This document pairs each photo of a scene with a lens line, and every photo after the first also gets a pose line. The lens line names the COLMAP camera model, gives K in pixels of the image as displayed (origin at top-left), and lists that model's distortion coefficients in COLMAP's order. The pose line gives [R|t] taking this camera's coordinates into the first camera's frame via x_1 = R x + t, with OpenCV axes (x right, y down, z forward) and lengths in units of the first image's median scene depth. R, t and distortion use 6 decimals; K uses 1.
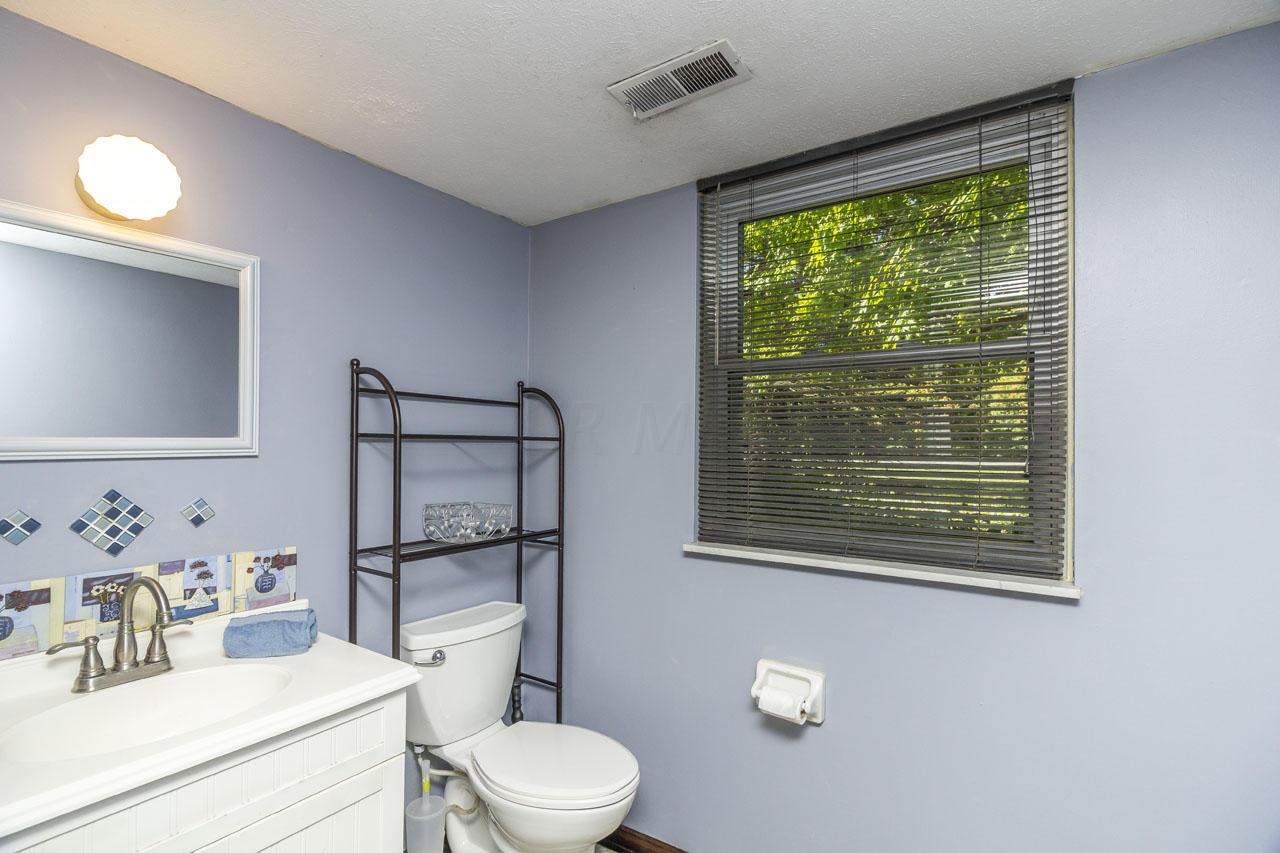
lens RADIAL K [[611.7, 0, 628.6], [0, 611.7, 447.4], [0, 0, 1]] dist [0.004760, -0.000994]
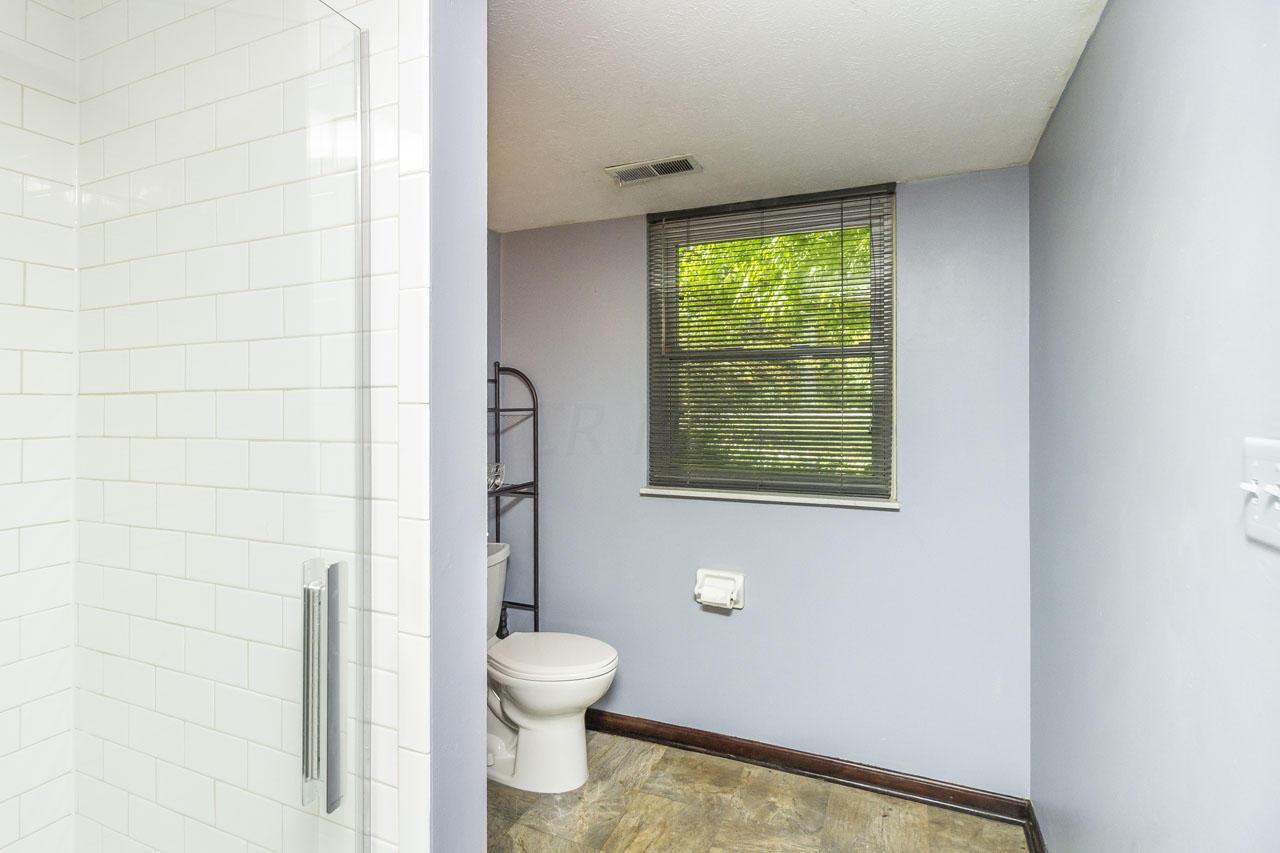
lens RADIAL K [[611.7, 0, 642.4], [0, 611.7, 417.5], [0, 0, 1]] dist [0.004760, -0.000994]
pose [[0.978080, -0.014486, 0.207724, -0.175669], [0.010664, 0.999753, 0.019507, -0.021698], [-0.207955, -0.016864, 0.977993, -0.293824]]
